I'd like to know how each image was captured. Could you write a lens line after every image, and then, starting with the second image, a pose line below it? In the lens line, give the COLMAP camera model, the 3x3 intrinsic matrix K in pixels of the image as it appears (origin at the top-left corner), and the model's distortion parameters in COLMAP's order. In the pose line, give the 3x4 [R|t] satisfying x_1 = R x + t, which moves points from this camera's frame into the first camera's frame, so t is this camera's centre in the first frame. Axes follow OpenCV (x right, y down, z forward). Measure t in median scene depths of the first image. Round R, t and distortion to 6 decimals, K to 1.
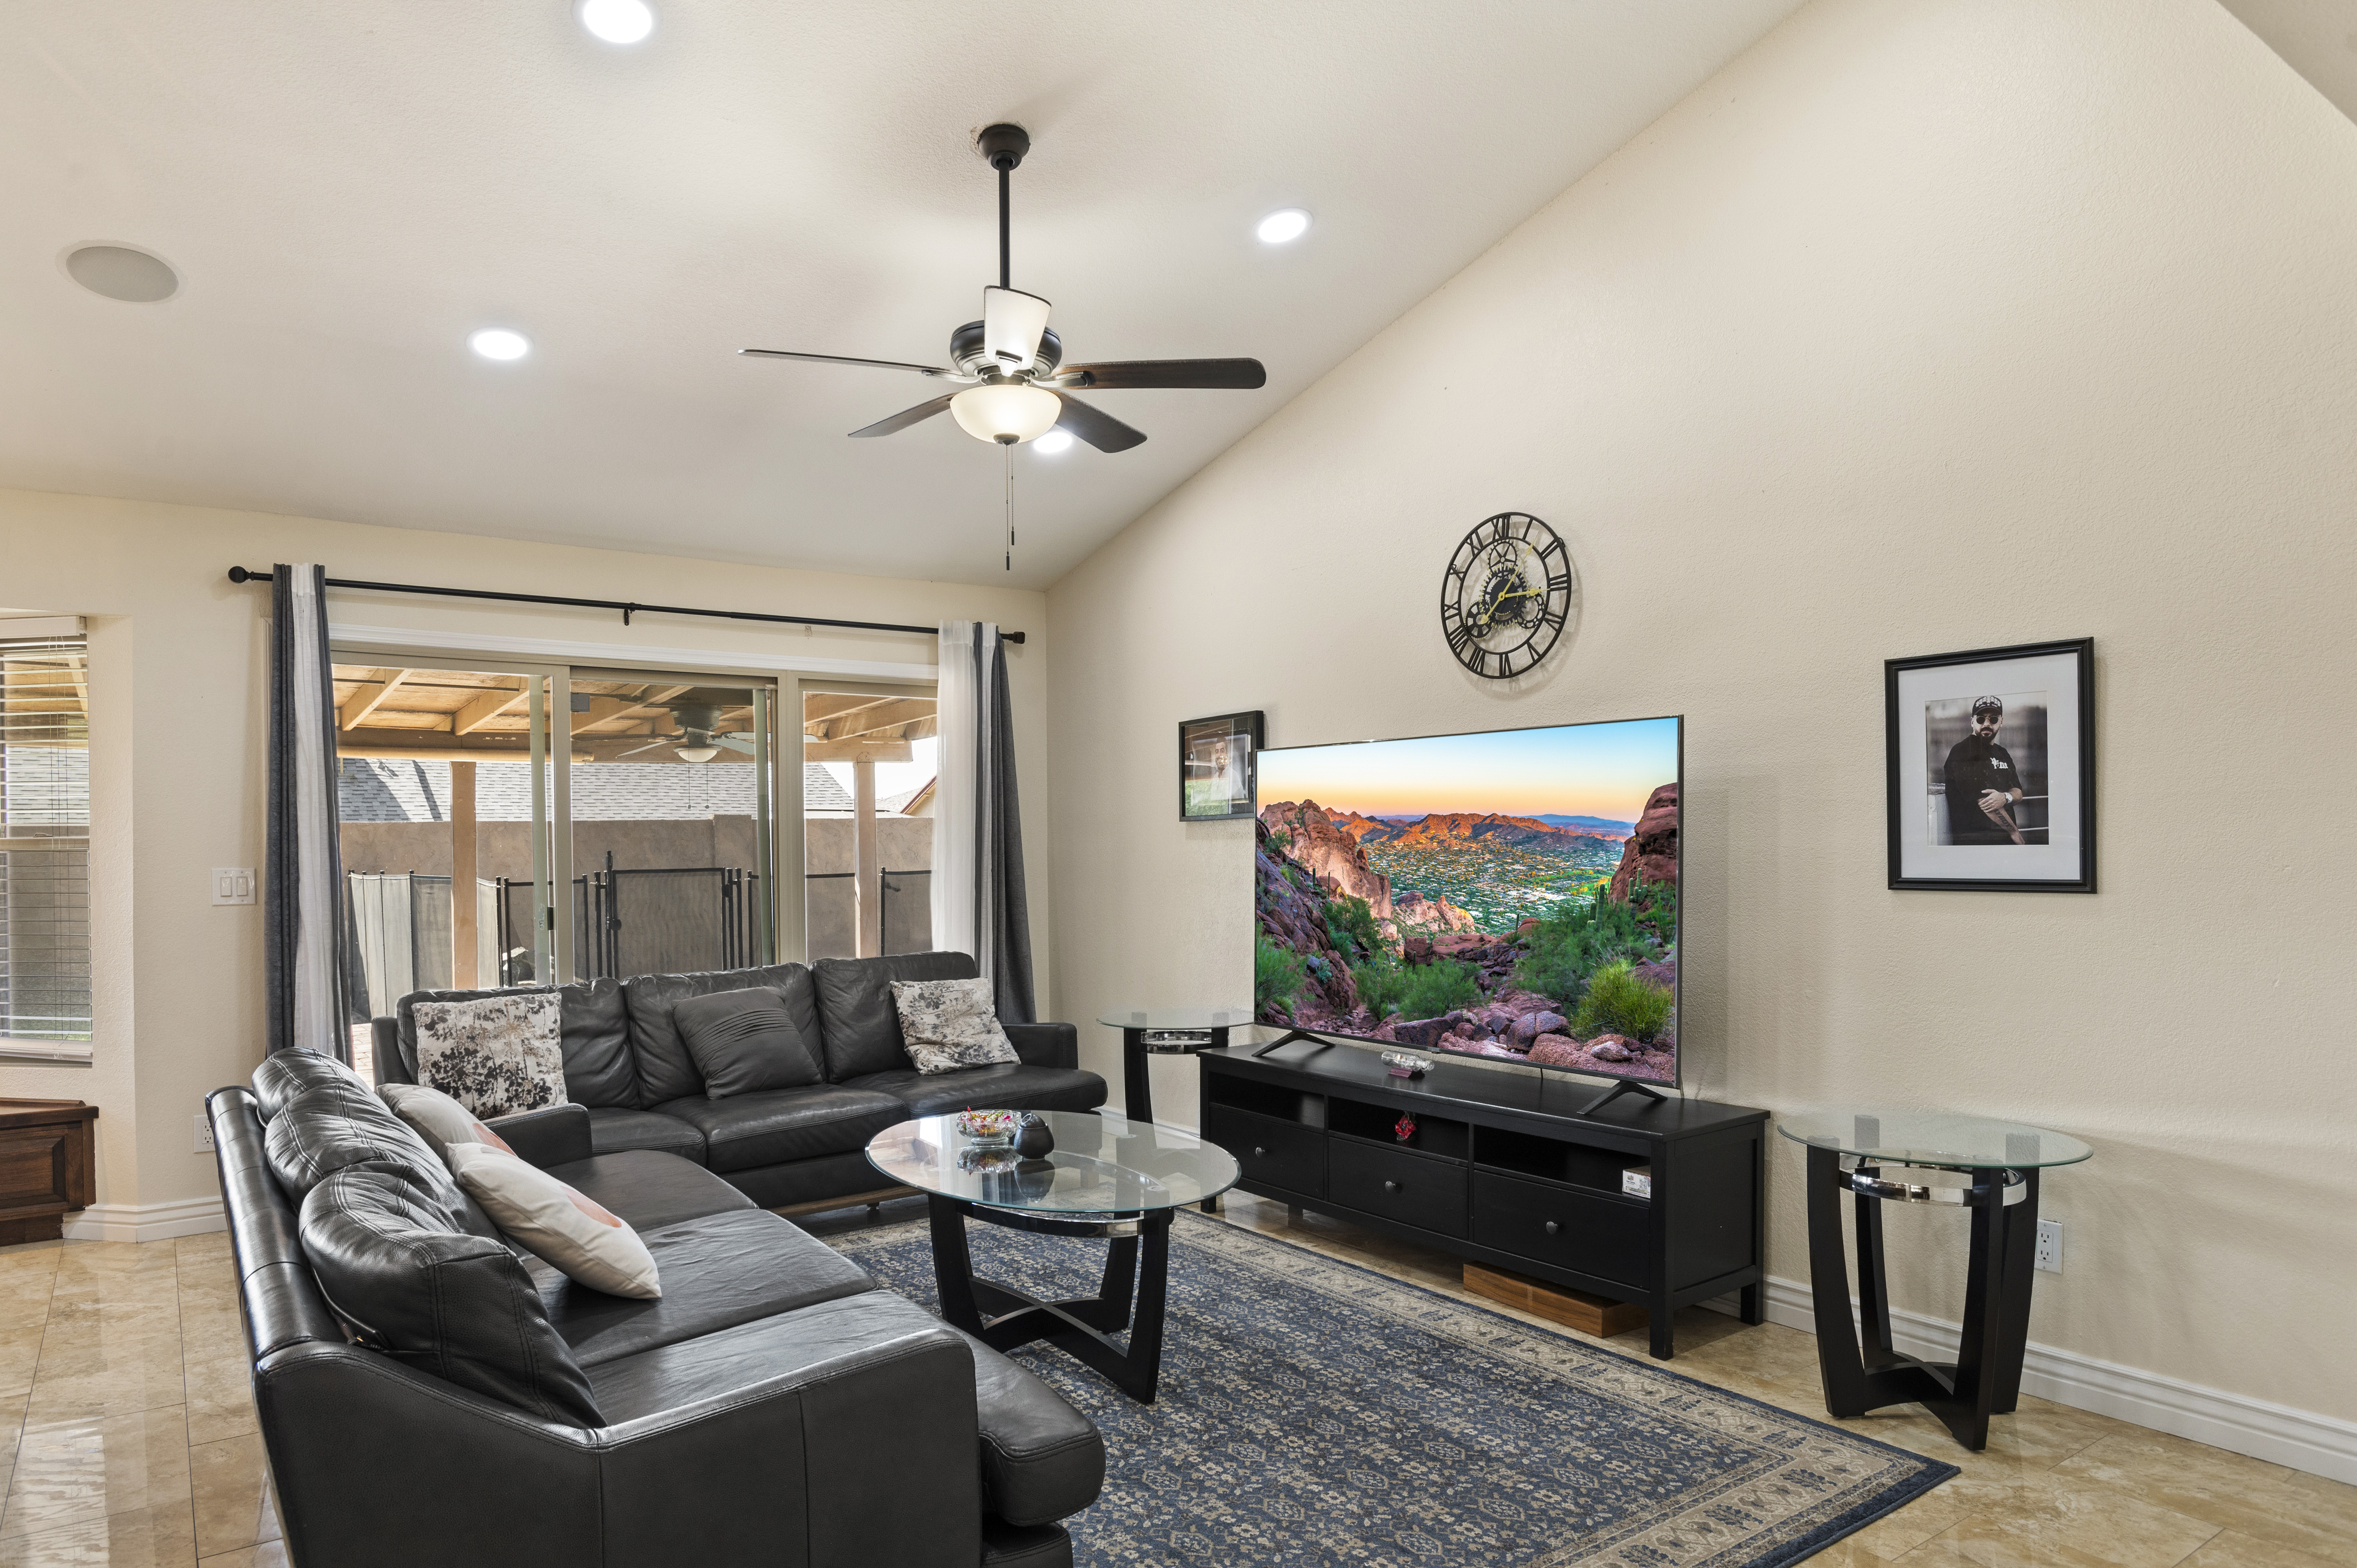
lens RADIAL K [[1455.1, 0, 1132.6], [0, 1455.1, 849.5], [0, 0, 1]] dist [-0.009821, 0.000774]
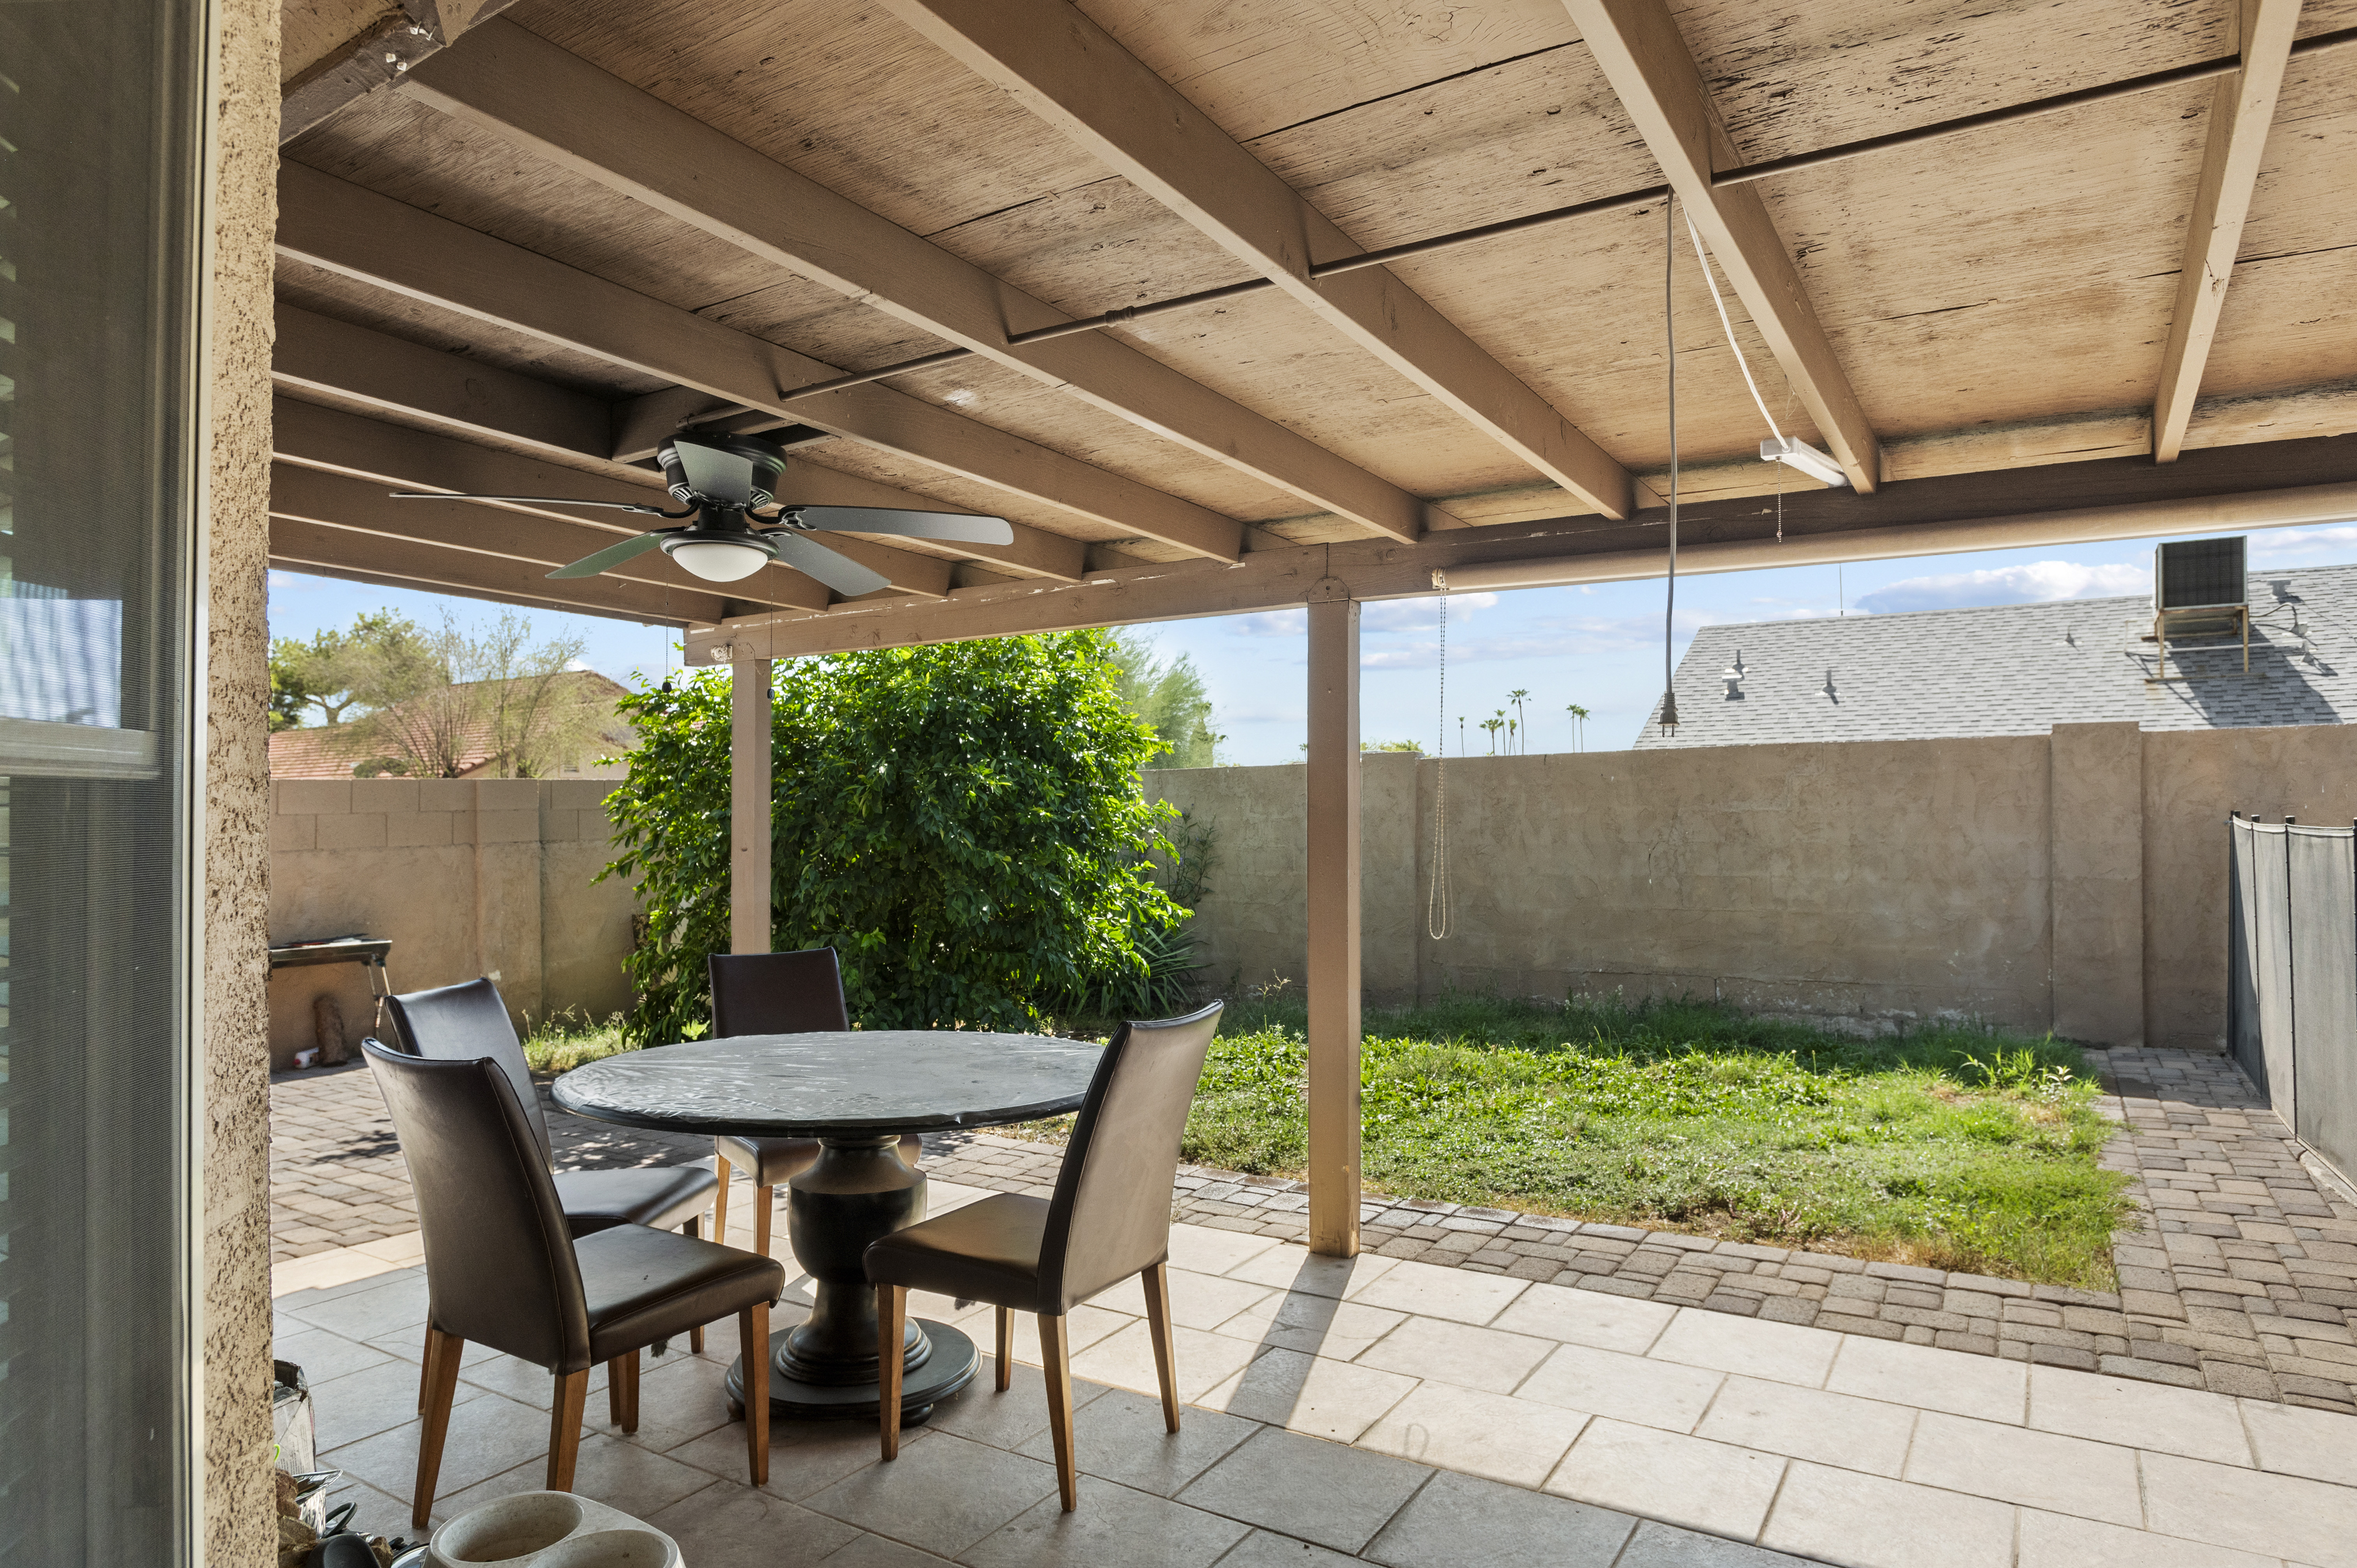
lens RADIAL K [[1369.4, 0, 1247.8], [0, 1369.4, 822.7], [0, 0, 1]] dist [-0.010553, 0.001228]
pose [[0.414794, 0.018920, -0.909719, -0.494132], [0.008068, 0.999668, 0.024469, 0.004961], [0.909880, -0.017489, 0.414503, 0.989010]]
